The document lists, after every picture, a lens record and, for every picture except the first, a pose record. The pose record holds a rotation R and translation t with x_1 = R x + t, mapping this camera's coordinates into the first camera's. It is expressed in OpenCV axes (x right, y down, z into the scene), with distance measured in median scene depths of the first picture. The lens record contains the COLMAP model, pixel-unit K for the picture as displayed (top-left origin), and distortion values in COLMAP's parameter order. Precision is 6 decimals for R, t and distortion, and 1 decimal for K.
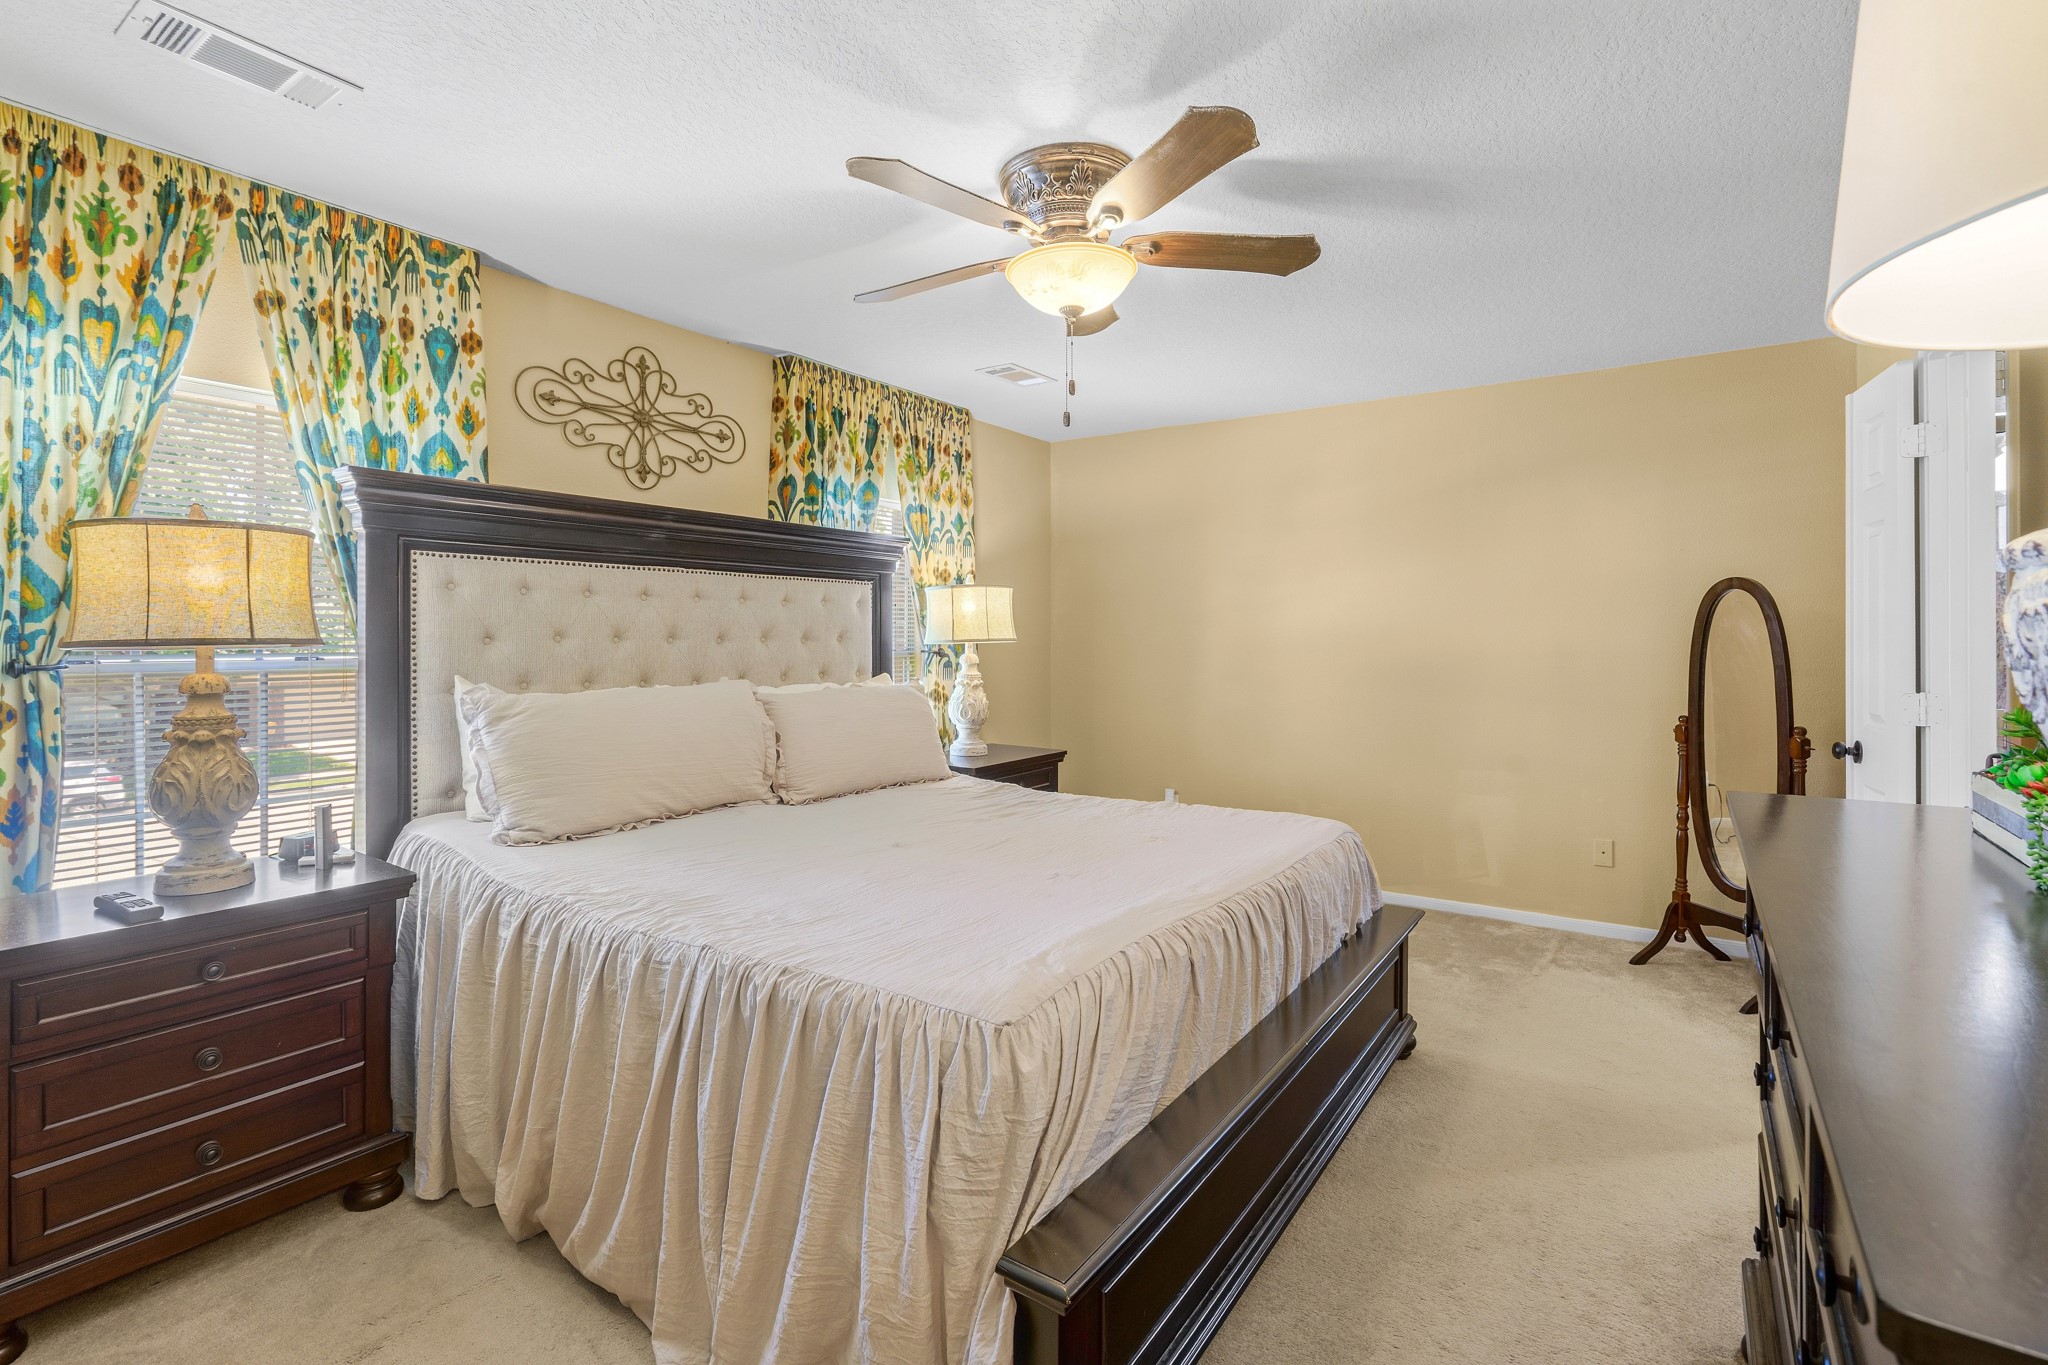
lens RADIAL K [[984.1, 0, 1026.3], [0, 984.1, 634.9], [0, 0, 1]] dist [0.018264, 0.000190]
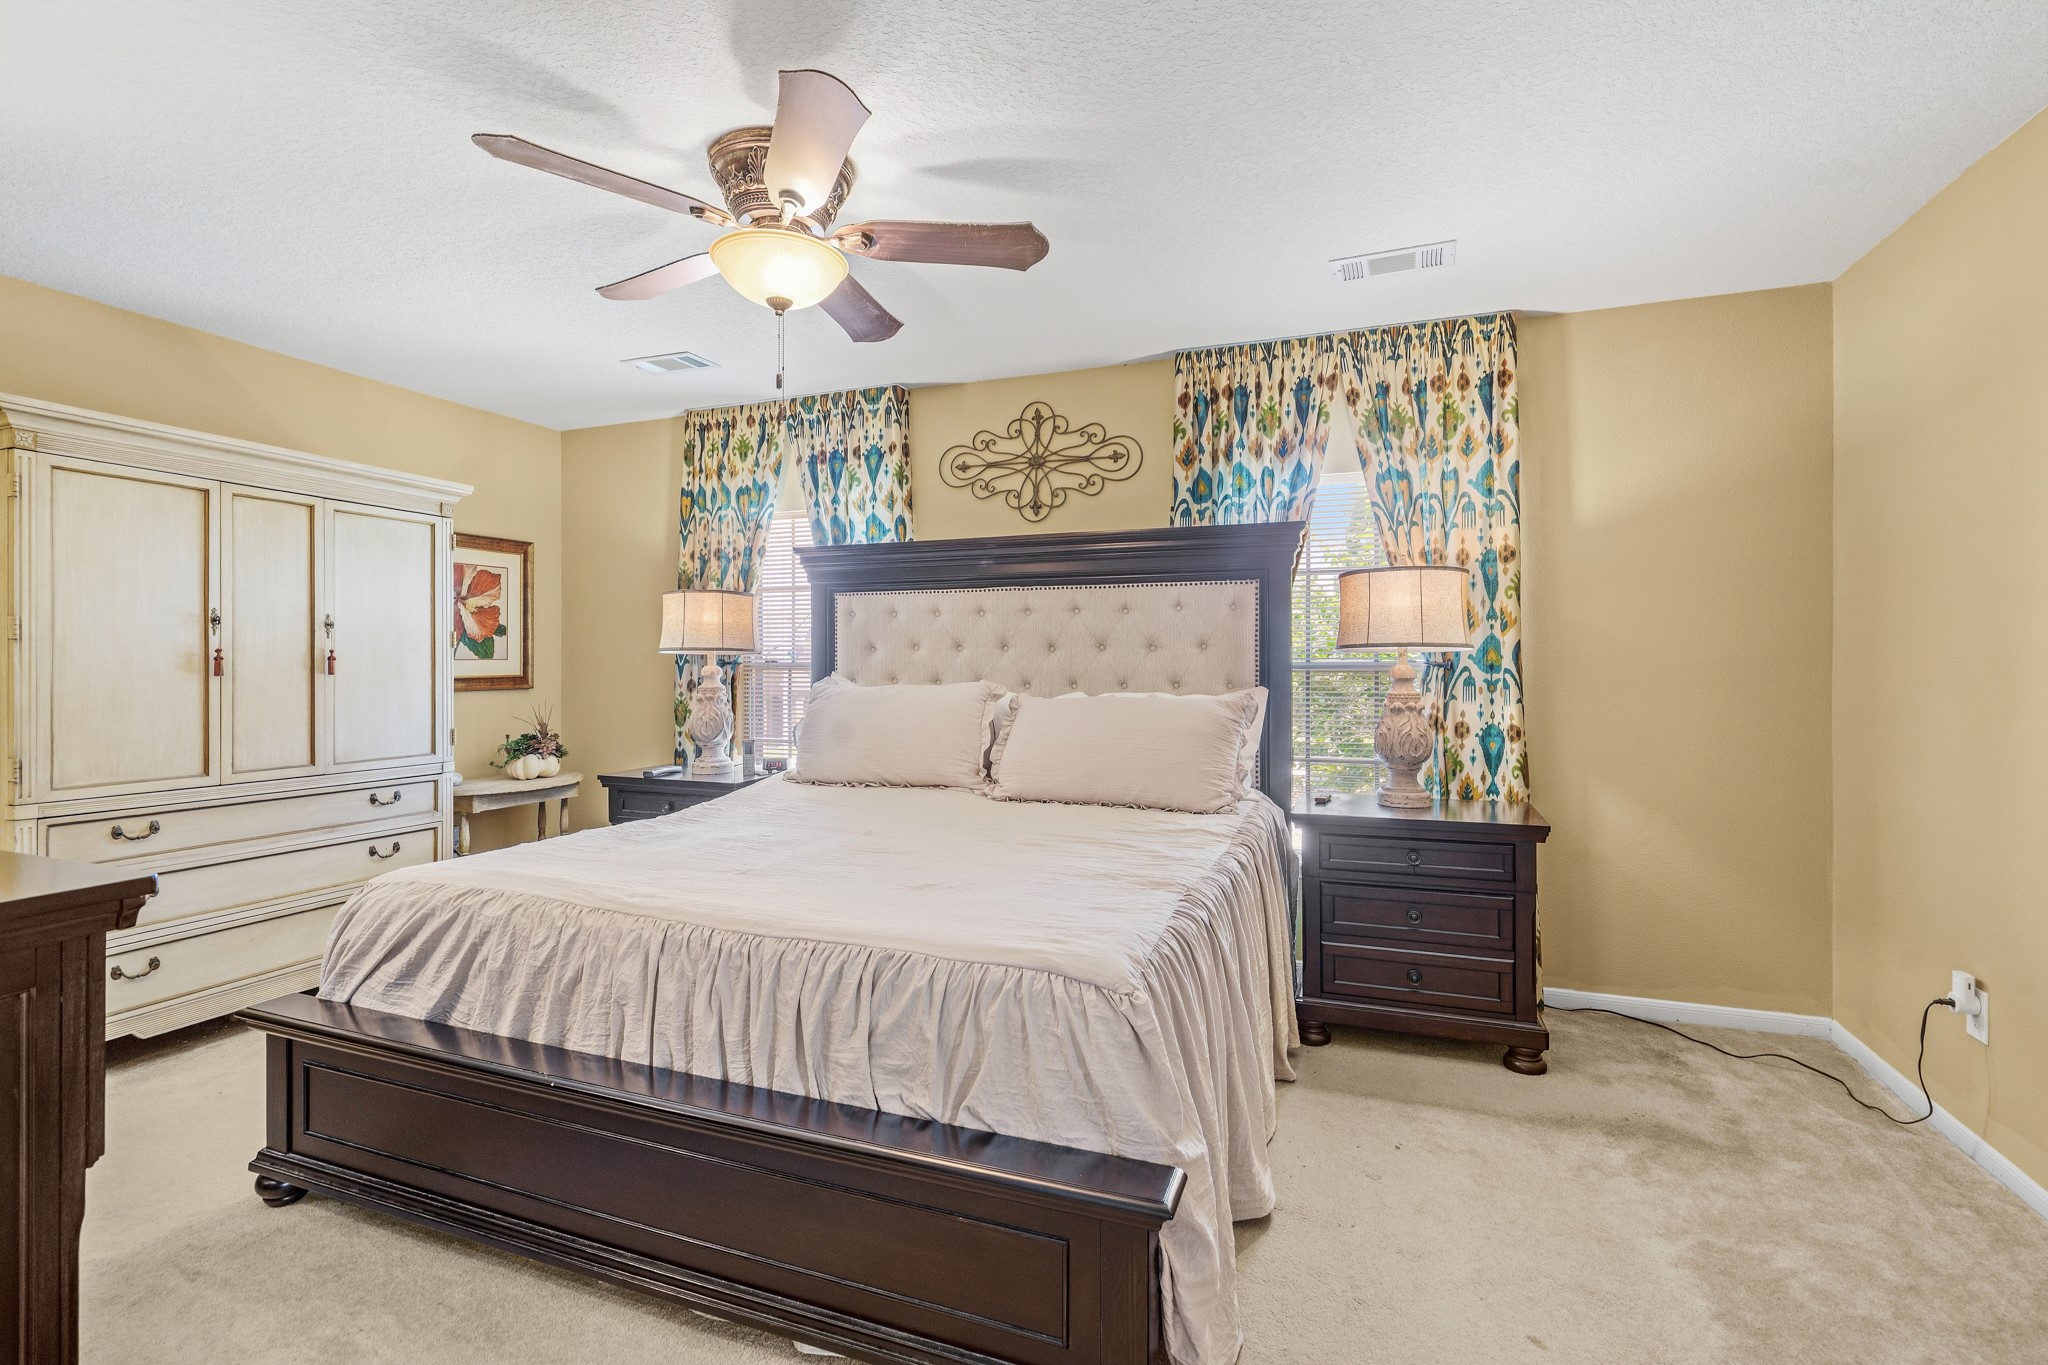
lens RADIAL K [[935.6, 0, 1031.0], [0, 935.6, 662.6], [0, 0, 1]] dist [-0.001031, 0.000579]
pose [[0.224167, 0.010230, -0.974497, 0.707350], [0.008242, 0.999889, 0.012393, 0.007815], [0.974516, -0.010809, 0.224057, 0.739661]]
